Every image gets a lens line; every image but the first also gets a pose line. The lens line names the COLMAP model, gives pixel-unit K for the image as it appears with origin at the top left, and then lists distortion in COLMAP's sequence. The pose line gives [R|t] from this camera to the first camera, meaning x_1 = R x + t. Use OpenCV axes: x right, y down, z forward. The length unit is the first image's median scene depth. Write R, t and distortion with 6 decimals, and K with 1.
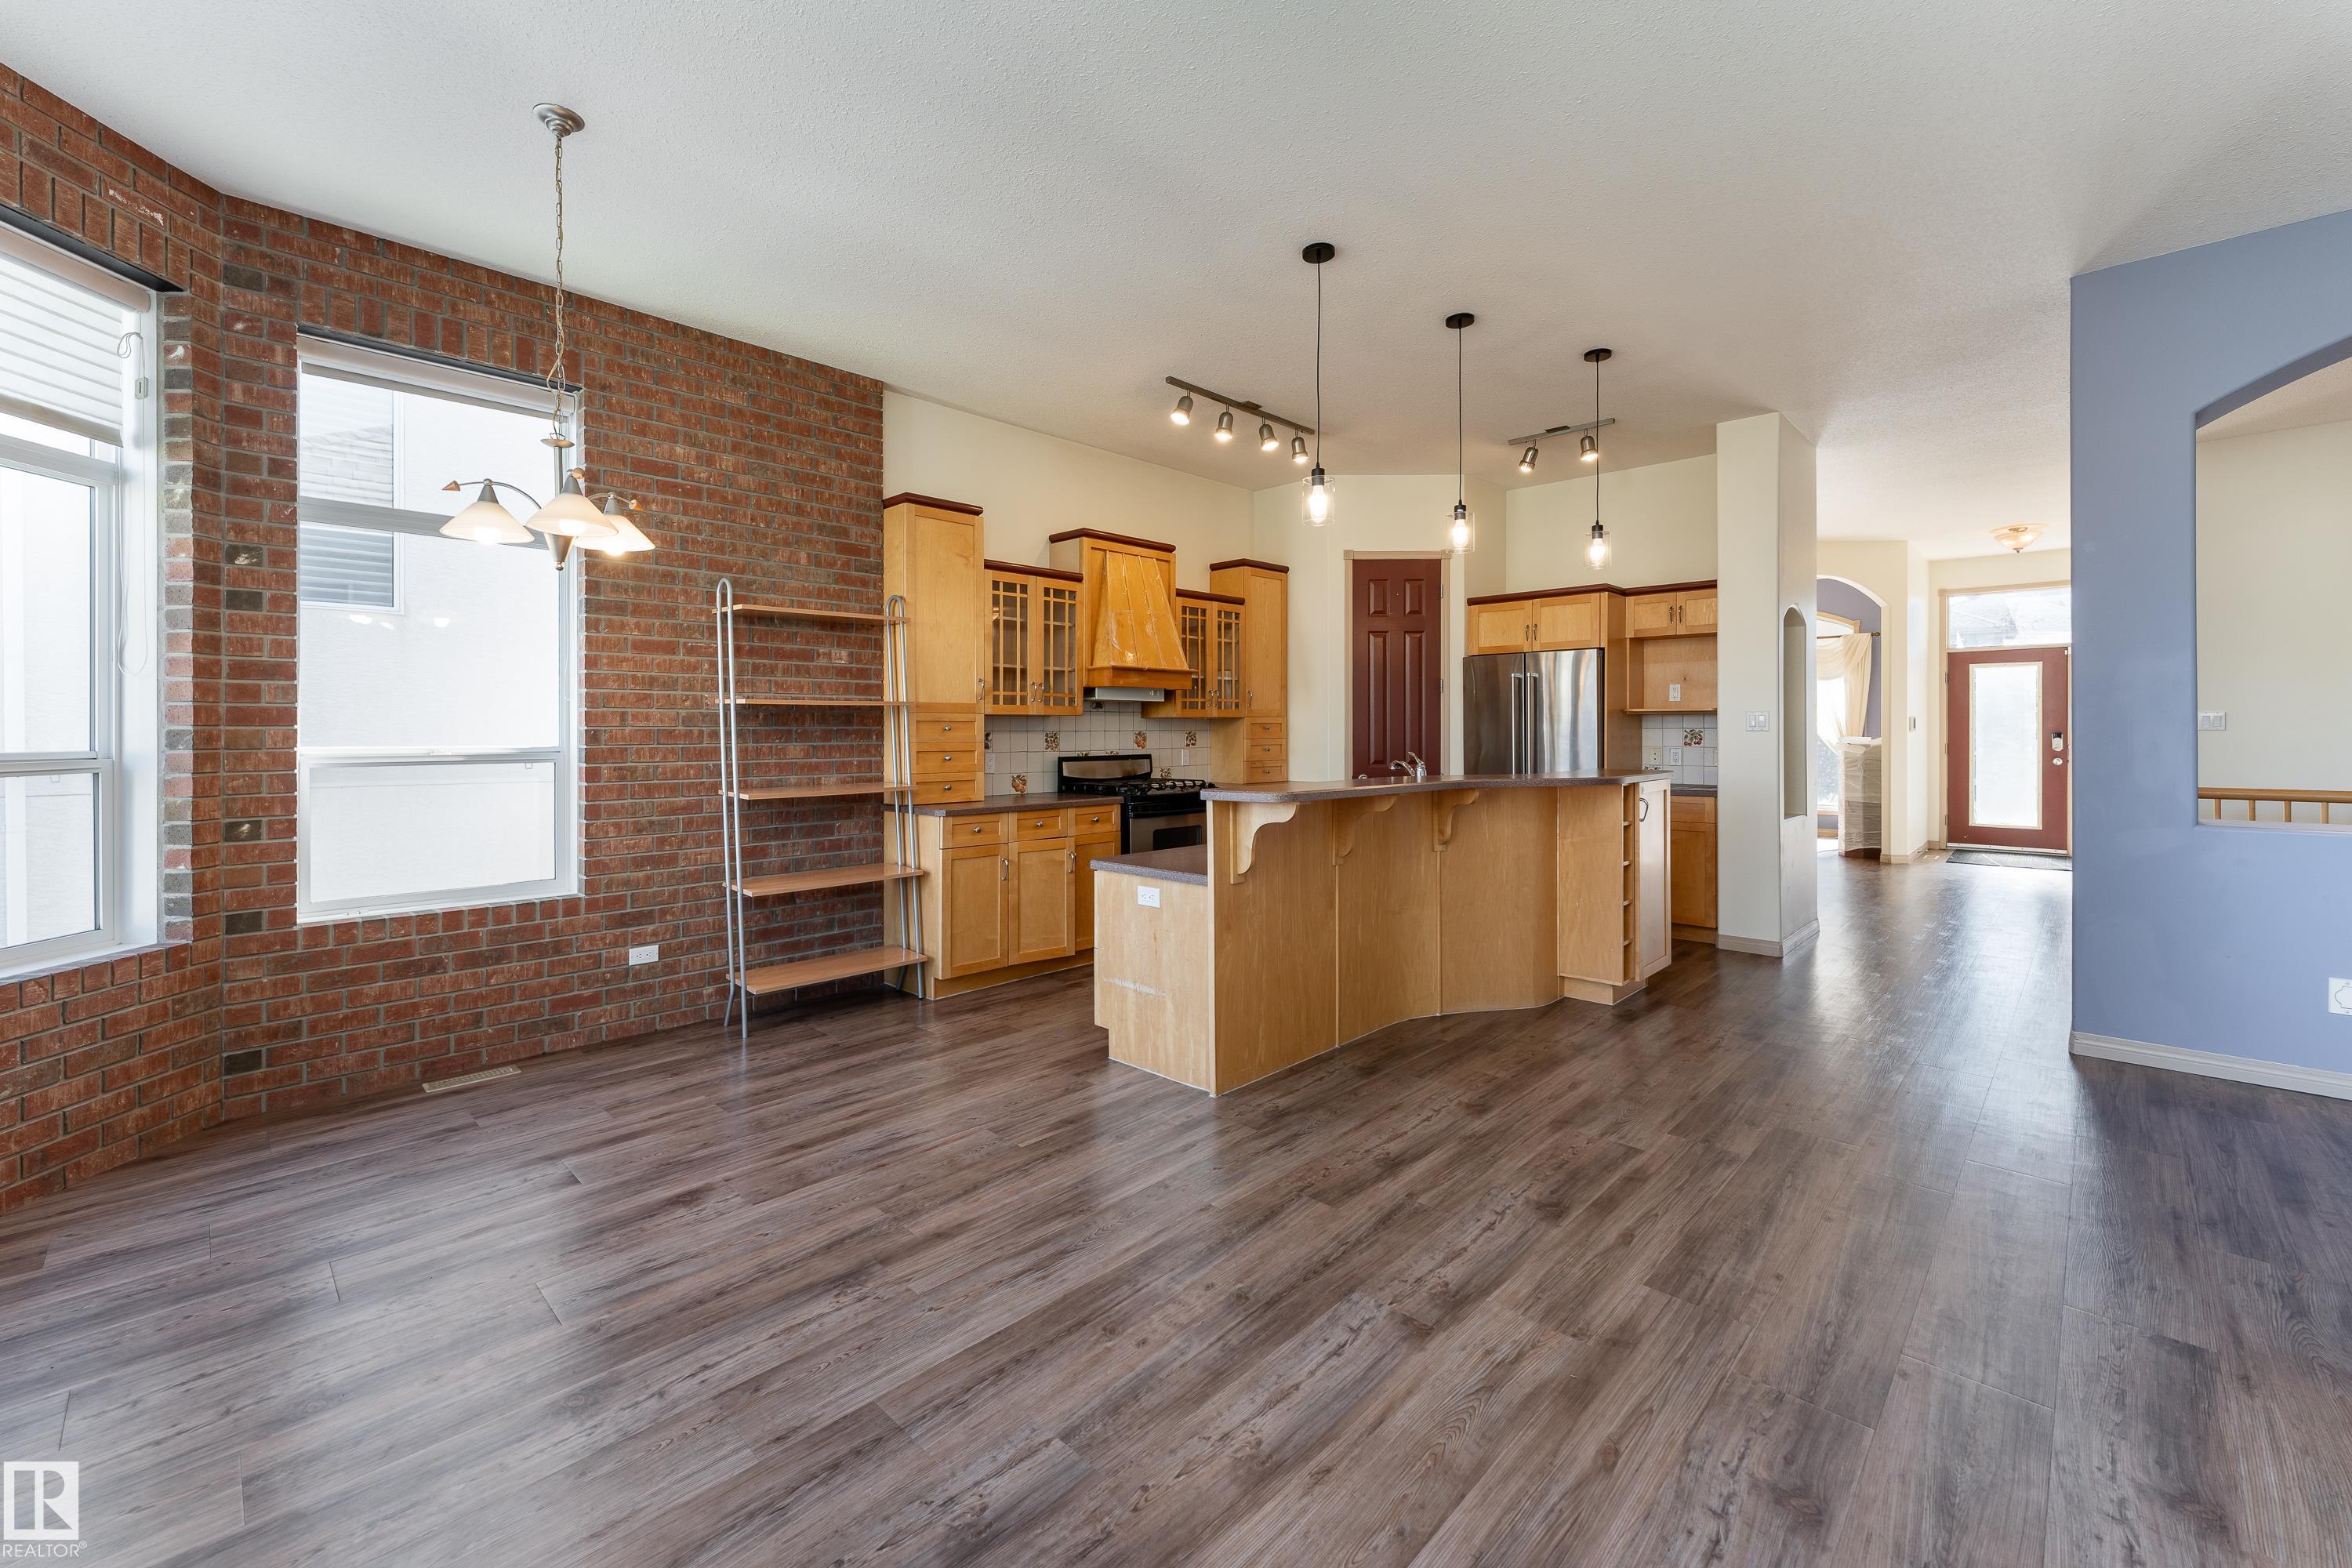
lens RADIAL K [[973.9, 0, 1169.1], [0, 973.9, 733.0], [0, 0, 1]] dist [-0.001597, 0.000787]
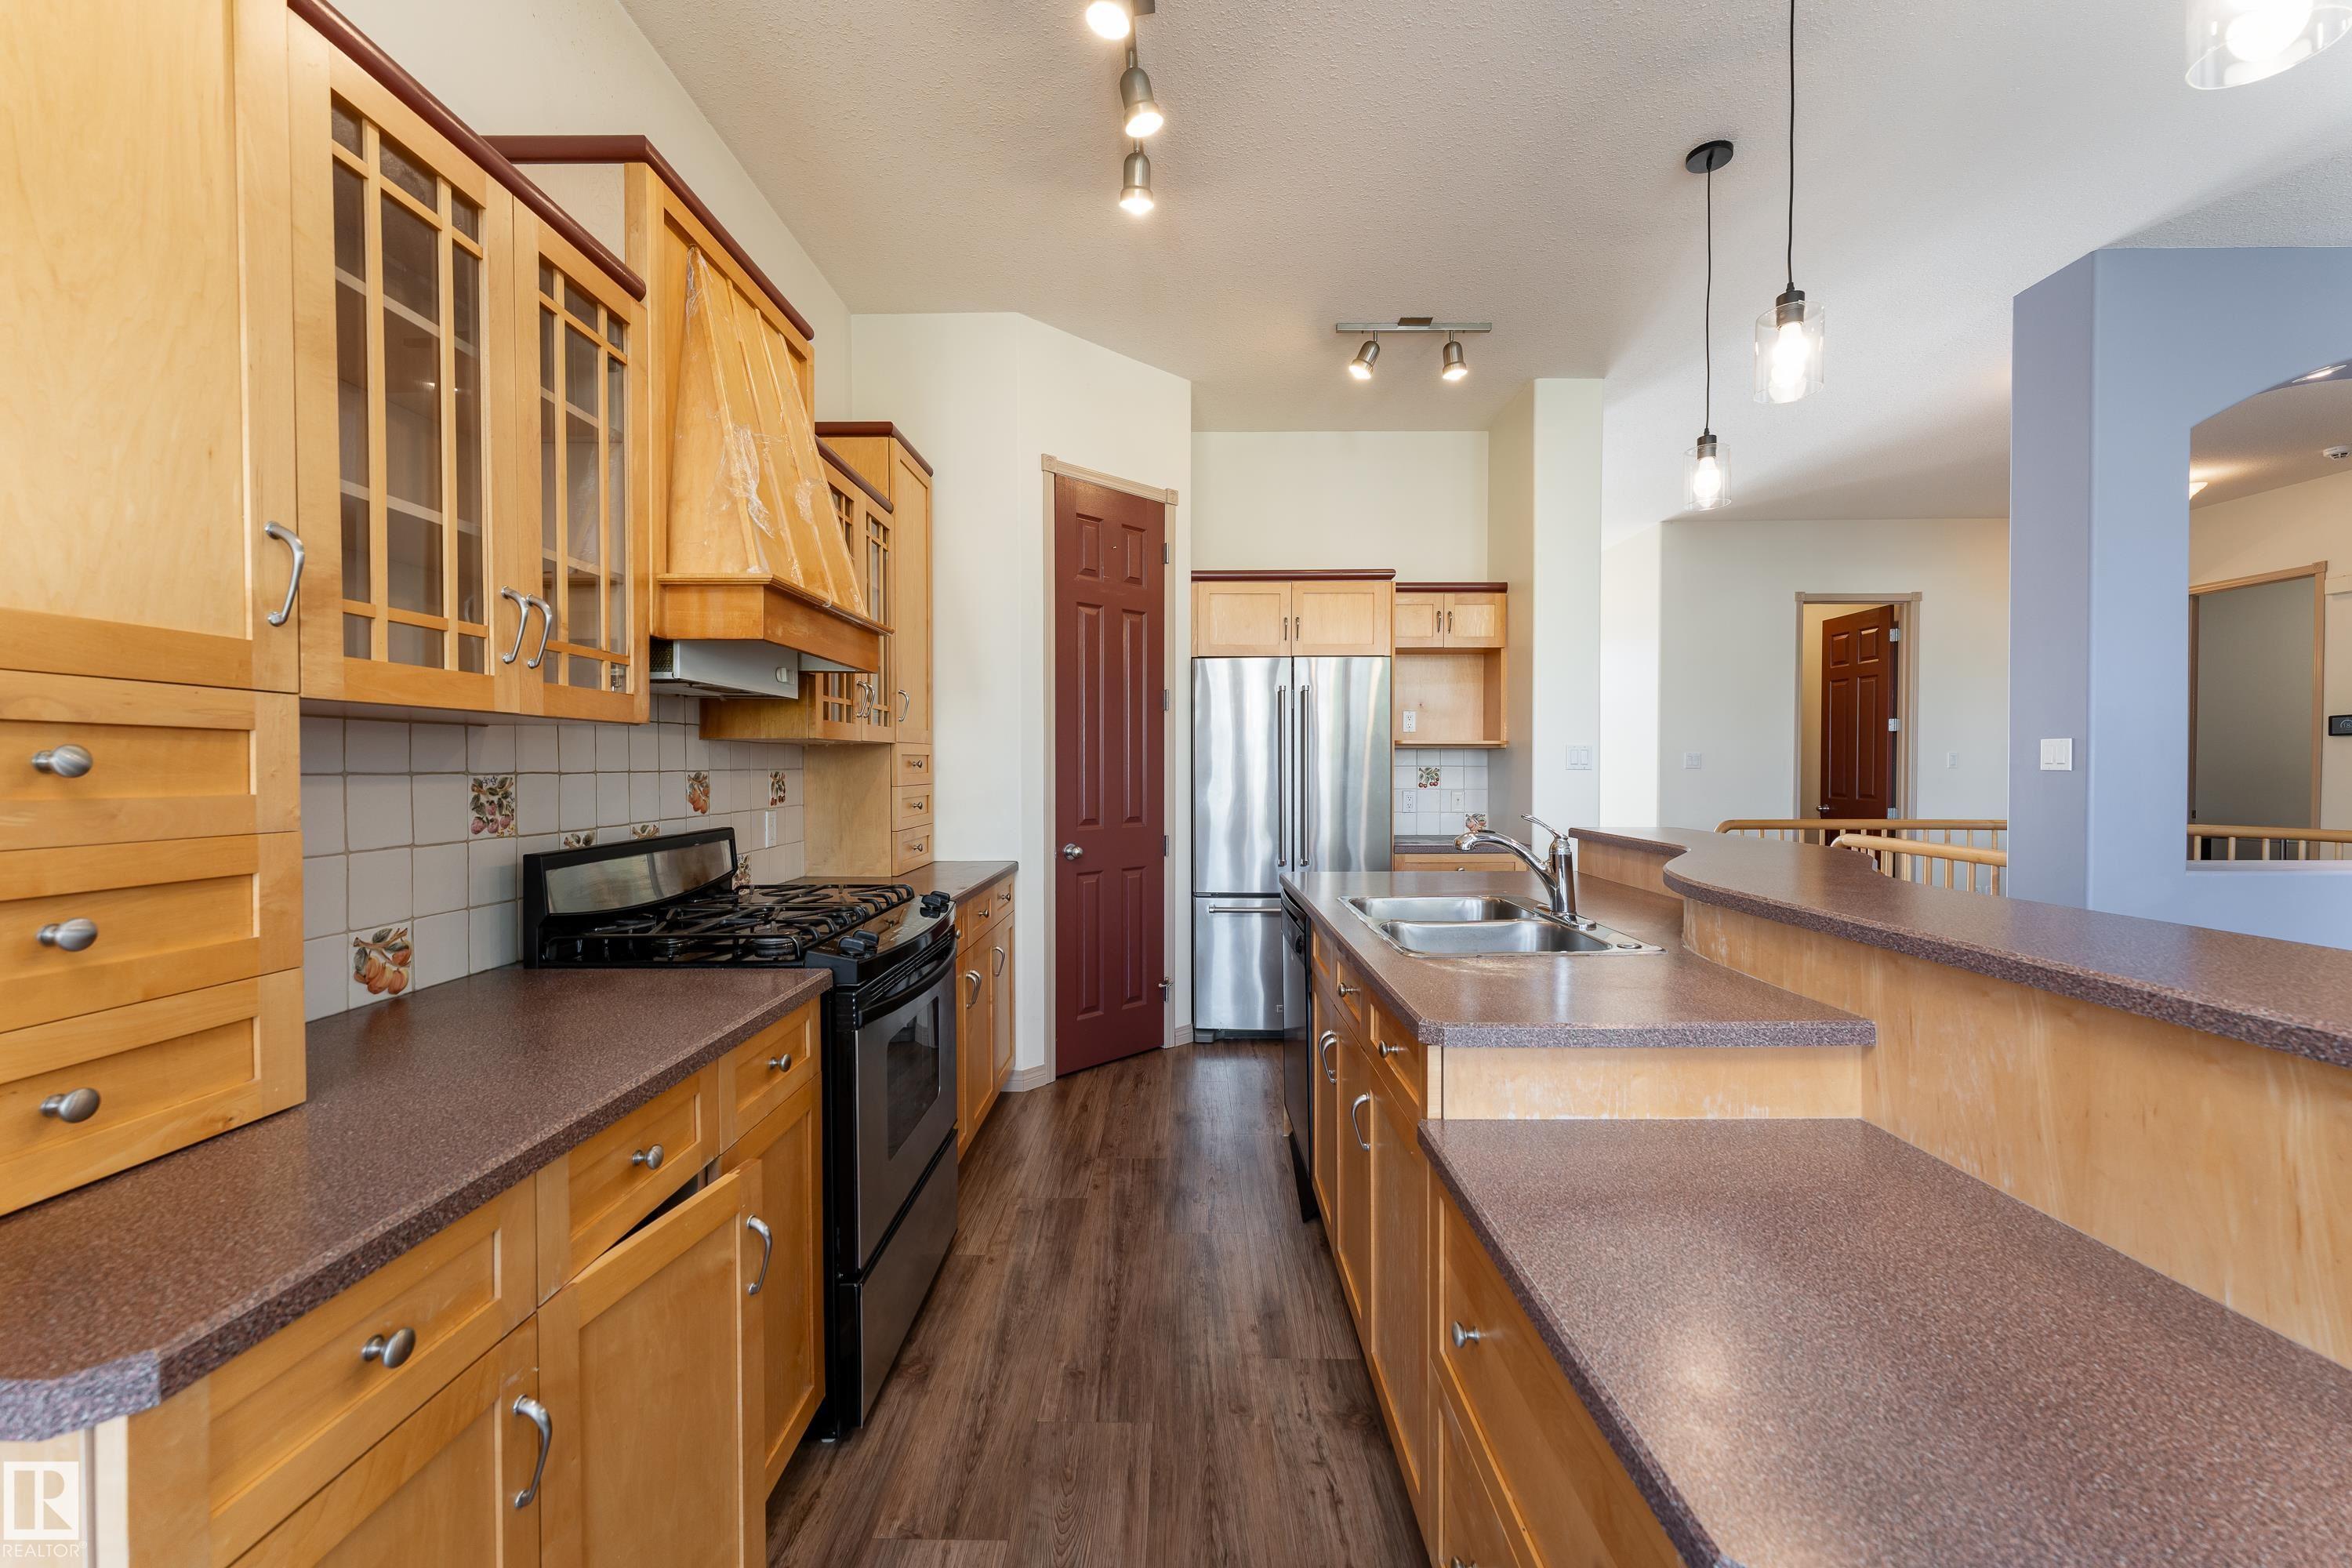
lens RADIAL K [[973.9, 0, 1240.8], [0, 973.9, 783.9], [0, 0, 1]] dist [-0.001597, 0.000787]
pose [[0.710873, -0.012275, 0.703213, -0.171412], [0.002509, 0.999886, 0.014917, -0.002291], [-0.703315, -0.008840, 0.710823, 0.620290]]
